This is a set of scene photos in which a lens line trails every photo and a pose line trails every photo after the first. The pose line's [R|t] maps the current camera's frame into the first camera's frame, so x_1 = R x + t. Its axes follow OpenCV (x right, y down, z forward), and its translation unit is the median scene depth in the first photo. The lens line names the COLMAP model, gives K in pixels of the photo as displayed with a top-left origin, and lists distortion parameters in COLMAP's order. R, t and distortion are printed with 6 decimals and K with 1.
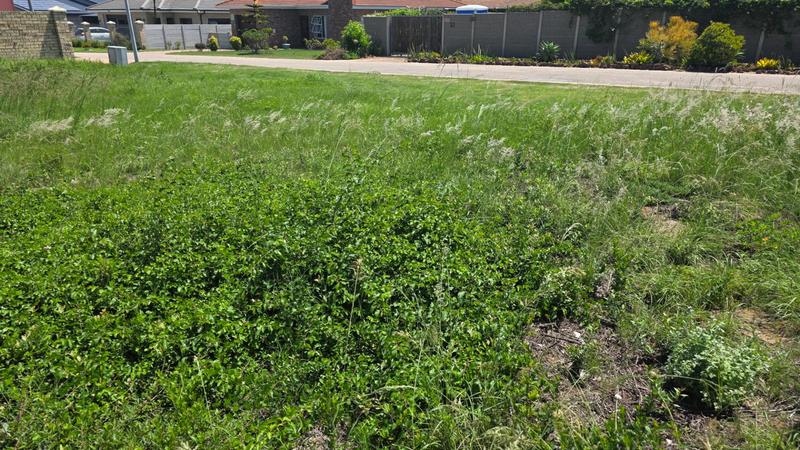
lens RADIAL K [[534.3, 0, 397.3], [0, 534.3, 228.2], [0, 0, 1]] dist [0.040330, -0.025062]
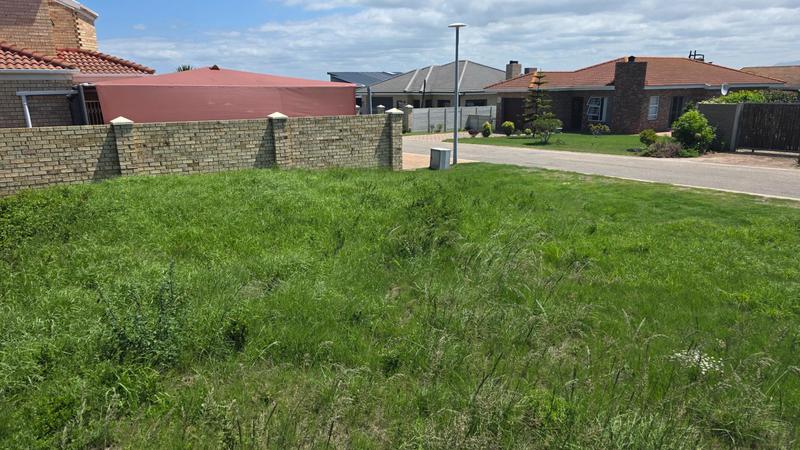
lens RADIAL K [[534.3, 0, 402.9], [0, 534.3, 228.5], [0, 0, 1]] dist [0.040330, -0.025062]
pose [[0.941975, 0.071288, -0.328026, -0.148803], [-0.108910, 0.989232, -0.097768, -0.059862], [0.317524, 0.127821, 0.939596, 0.091374]]
